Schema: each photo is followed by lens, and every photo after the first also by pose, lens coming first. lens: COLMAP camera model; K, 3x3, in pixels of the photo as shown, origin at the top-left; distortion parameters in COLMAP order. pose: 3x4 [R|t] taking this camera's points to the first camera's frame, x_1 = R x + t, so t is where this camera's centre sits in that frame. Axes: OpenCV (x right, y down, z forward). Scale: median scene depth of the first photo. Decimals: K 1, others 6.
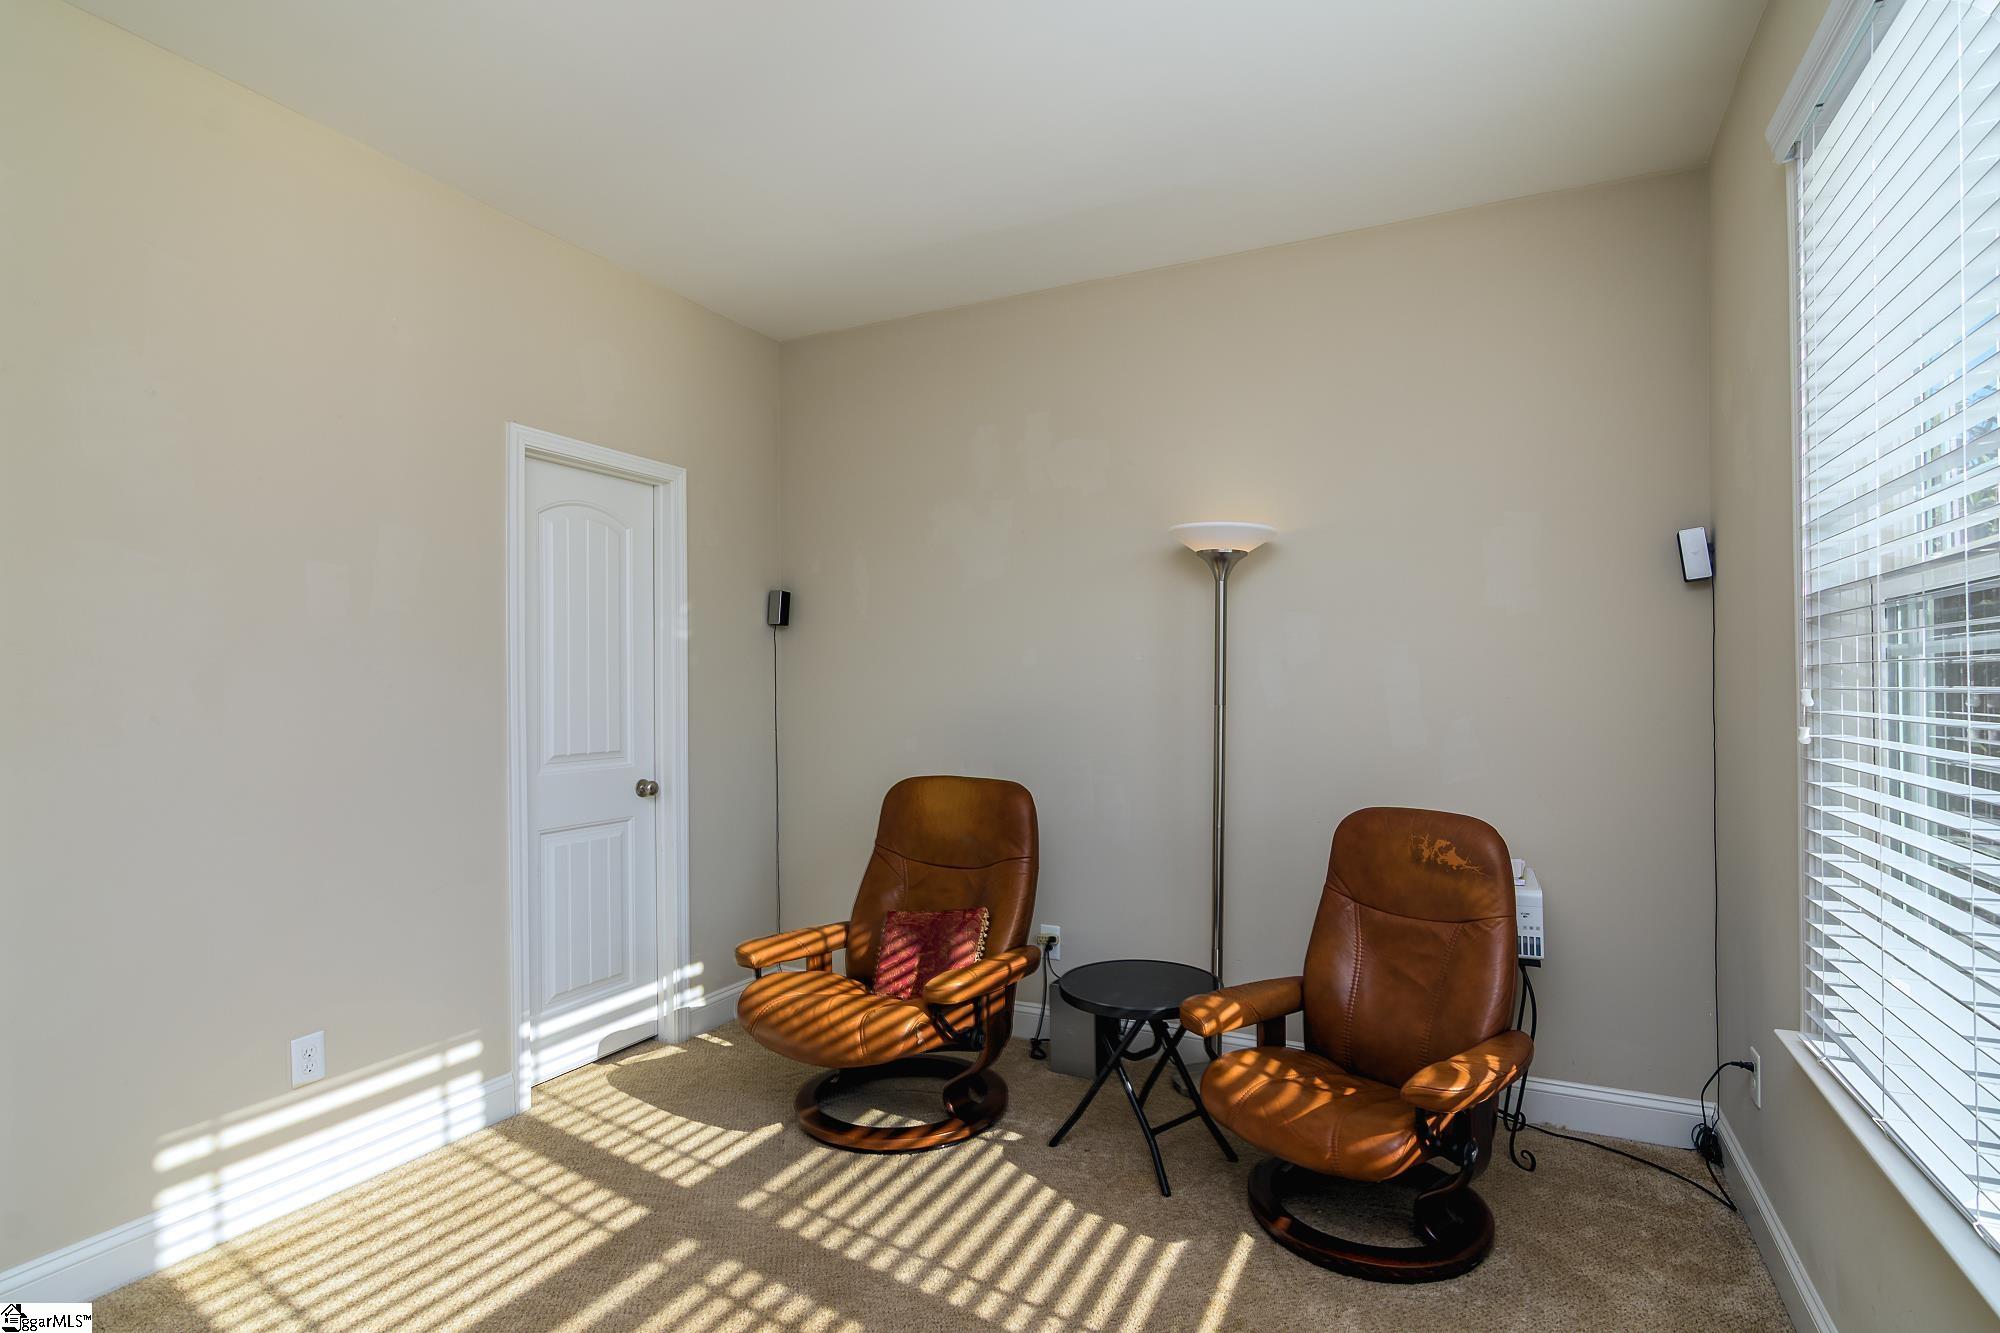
lens RADIAL K [[988.2, 0, 995.2], [0, 988.2, 670.4], [0, 0, 1]] dist [-0.019514, 0.000676]
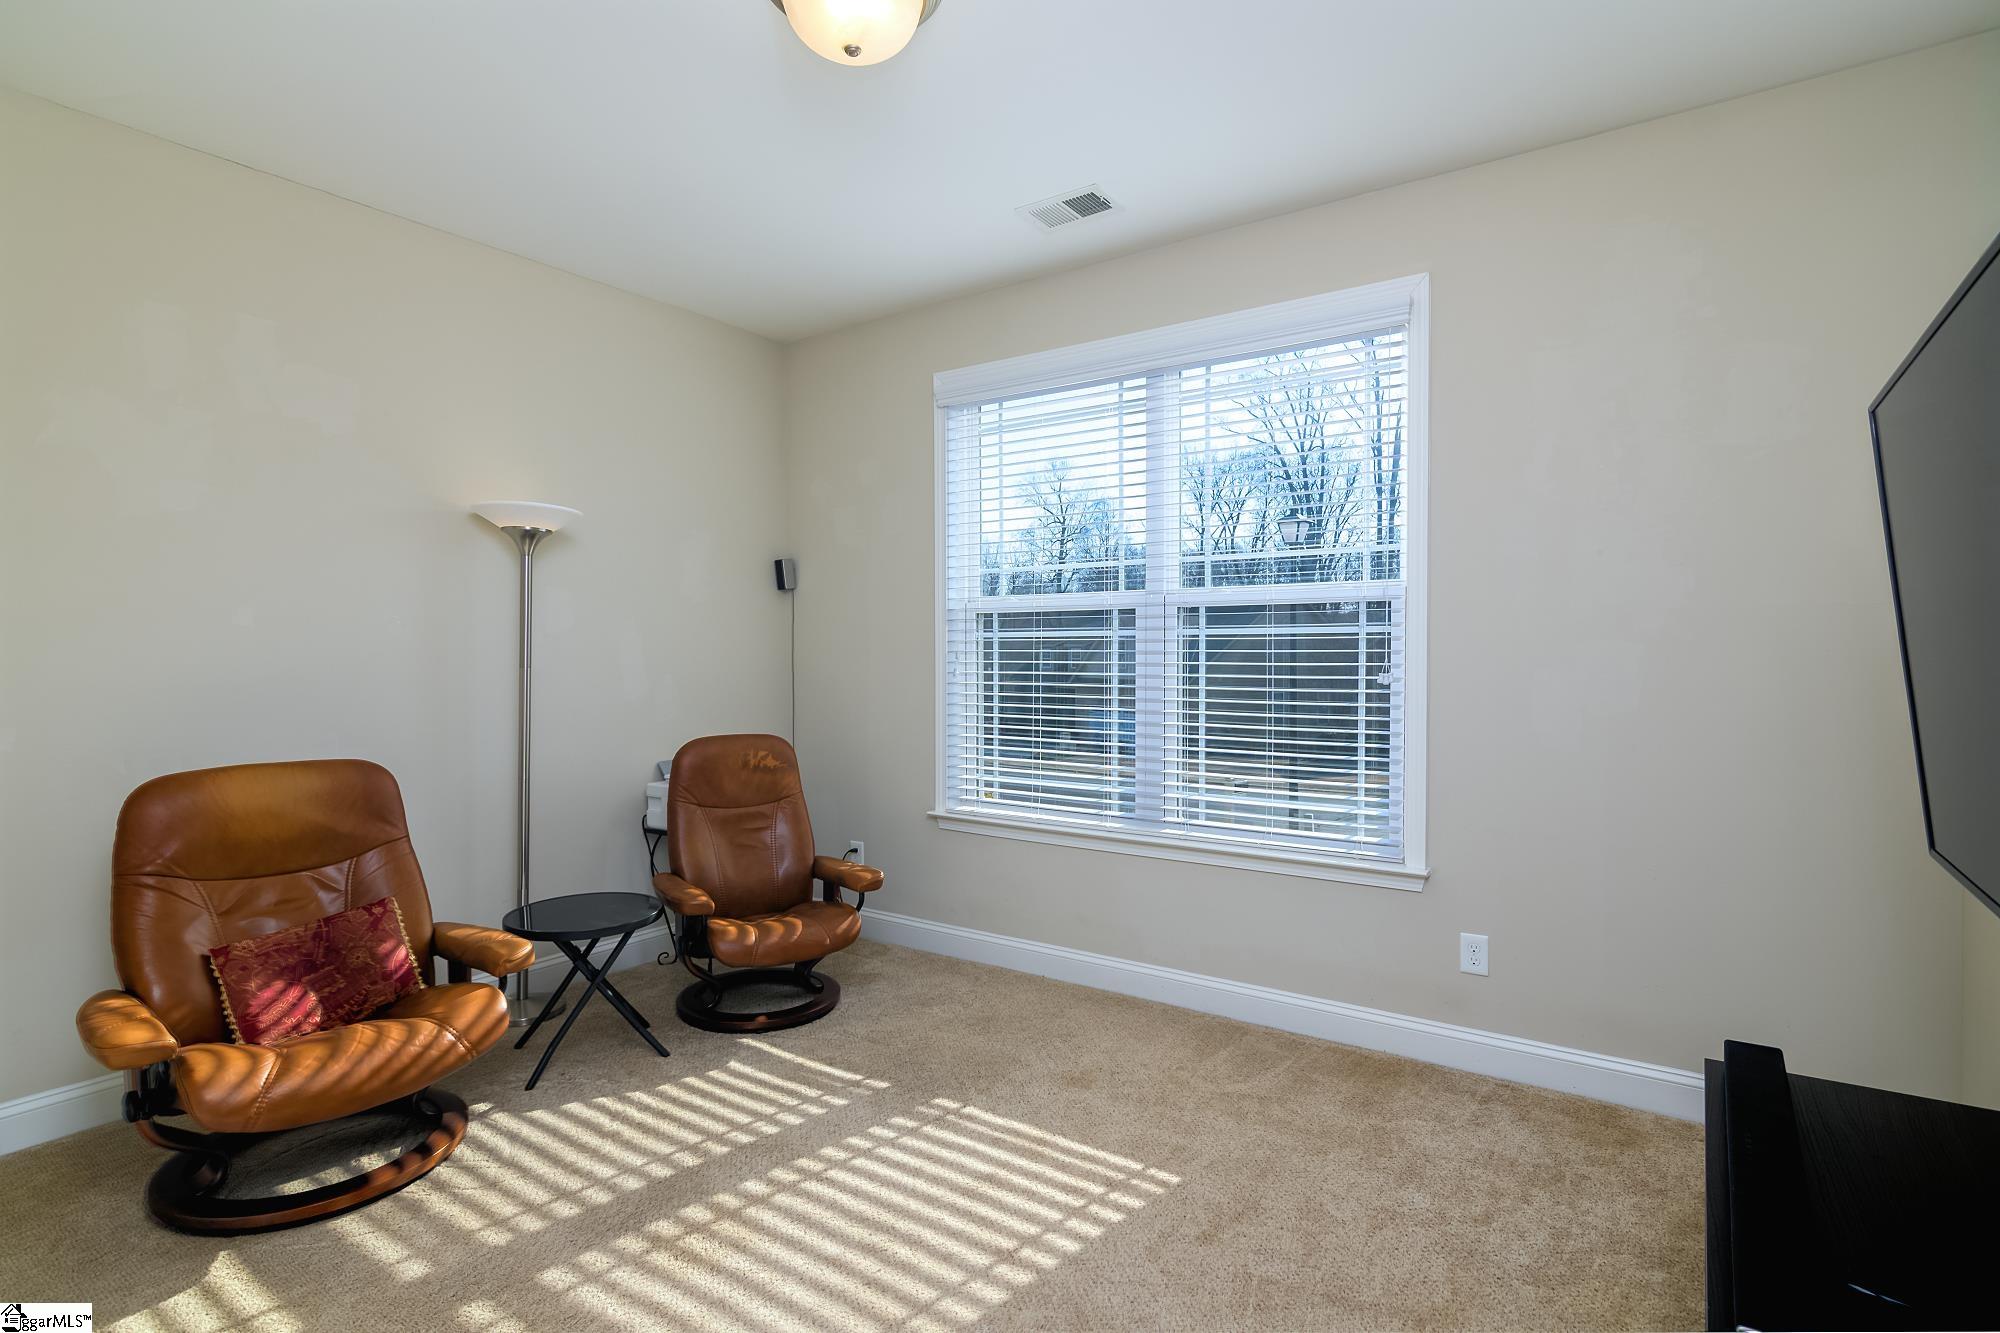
lens RADIAL K [[988.2, 0, 966.9], [0, 988.2, 671.4], [0, 0, 1]] dist [-0.019514, 0.000676]
pose [[0.179957, -0.021735, 0.983434, -0.968637], [-0.016536, 0.999548, 0.025117, 0.004434], [-0.983536, -0.020782, 0.179516, 0.400045]]
